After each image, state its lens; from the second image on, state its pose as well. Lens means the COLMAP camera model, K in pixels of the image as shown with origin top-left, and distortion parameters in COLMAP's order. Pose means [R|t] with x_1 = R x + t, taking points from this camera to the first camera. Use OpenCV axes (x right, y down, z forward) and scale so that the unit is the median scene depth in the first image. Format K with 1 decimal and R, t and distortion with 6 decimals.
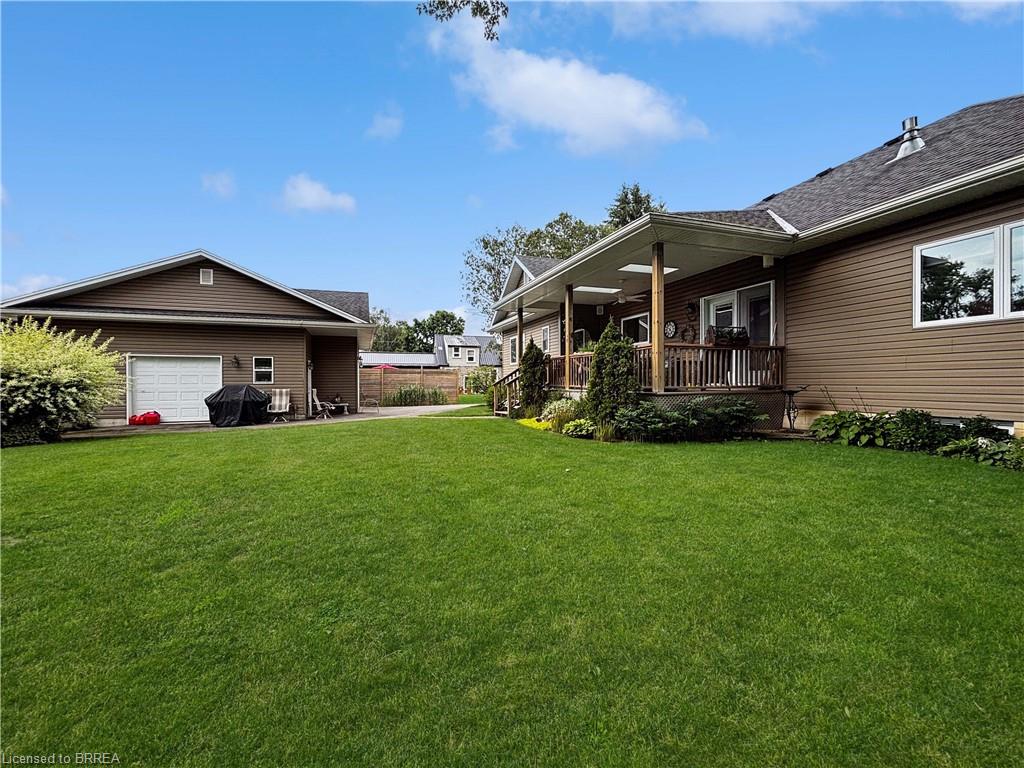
lens RADIAL K [[424.5, 0, 514.0], [0, 424.5, 382.7], [0, 0, 1]] dist [0.004224, -0.000235]
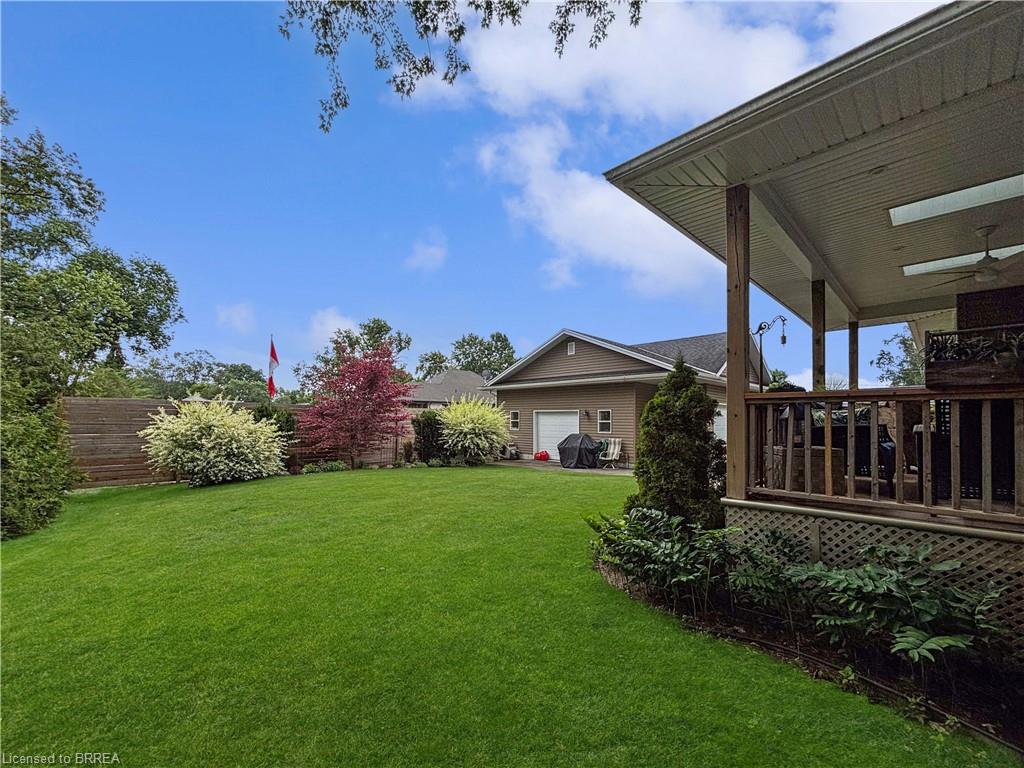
lens RADIAL K [[424.5, 0, 519.3], [0, 424.5, 398.8], [0, 0, 1]] dist [0.004224, -0.000235]
pose [[0.426286, -0.039235, -0.903737, 0.351034], [-0.010186, 0.998787, -0.048167, -0.032821], [0.904531, 0.029738, 0.425370, 0.304818]]
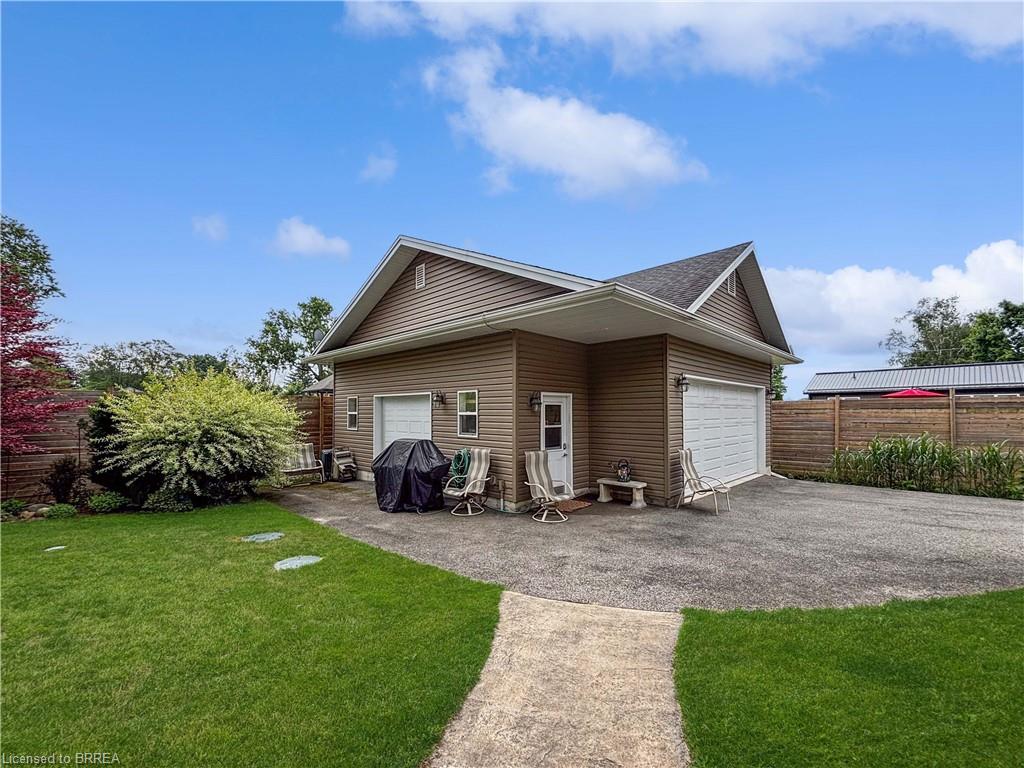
lens RADIAL K [[424.5, 0, 513.2], [0, 424.5, 393.1], [0, 0, 1]] dist [0.004224, -0.000235]
pose [[0.428720, -0.036903, -0.902684, -0.045055], [-0.002145, 0.999121, -0.041864, -0.032904], [0.903435, 0.019885, 0.428264, 0.813797]]
